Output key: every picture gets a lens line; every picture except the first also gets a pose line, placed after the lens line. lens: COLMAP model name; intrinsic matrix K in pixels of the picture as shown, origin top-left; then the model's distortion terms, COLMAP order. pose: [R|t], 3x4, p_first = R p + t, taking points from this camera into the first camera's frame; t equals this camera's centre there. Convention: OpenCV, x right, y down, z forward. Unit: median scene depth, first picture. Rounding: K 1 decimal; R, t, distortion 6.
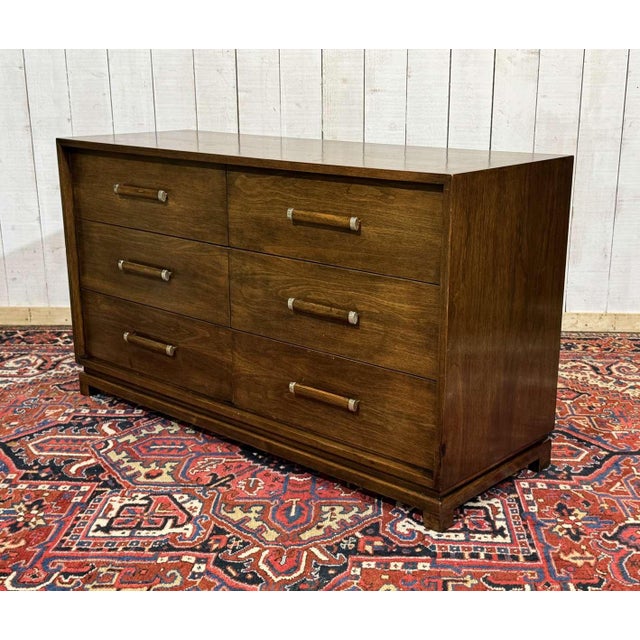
lens RADIAL K [[945.6, 0, 320.0], [0, 945.6, 320.0], [0, 0, 1]] dist [0.202007, -0.455042]
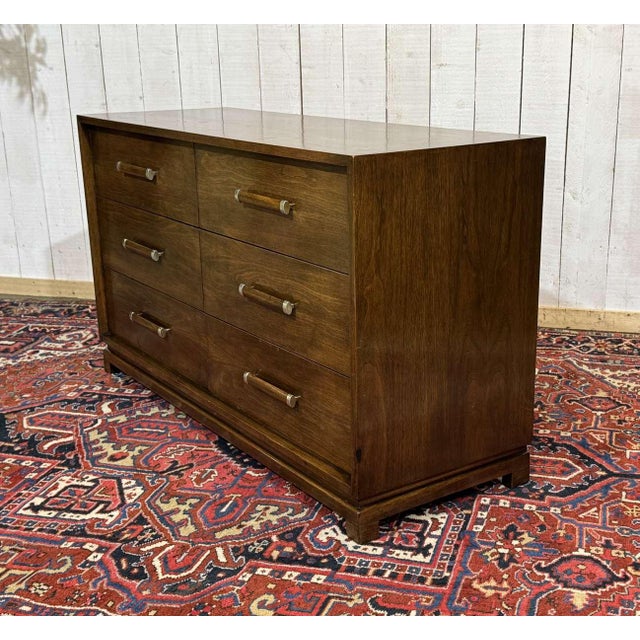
lens RADIAL K [[964.8, 0, 340.3], [0, 964.8, 318.0], [0, 0, 1]] dist [0.213385, -0.508083]
pose [[0.974171, 0.049364, -0.220349, 0.242338], [-0.046266, 0.998745, 0.019199, -0.010511], [0.221020, -0.008509, 0.975232, 0.063402]]
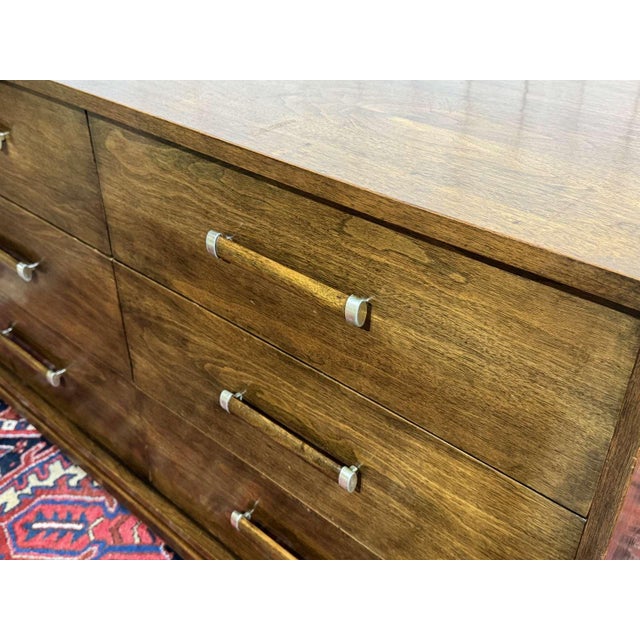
lens RADIAL K [[712.3, 0, 320.0], [0, 712.3, 320.0], [0, 0, 1]] dist [0.187919, -0.473413]
pose [[0.999949, 0.006083, 0.008032, 0.014317], [-0.008262, 0.951307, 0.308134, -0.153874], [-0.005766, -0.308184, 0.951309, 0.557275]]
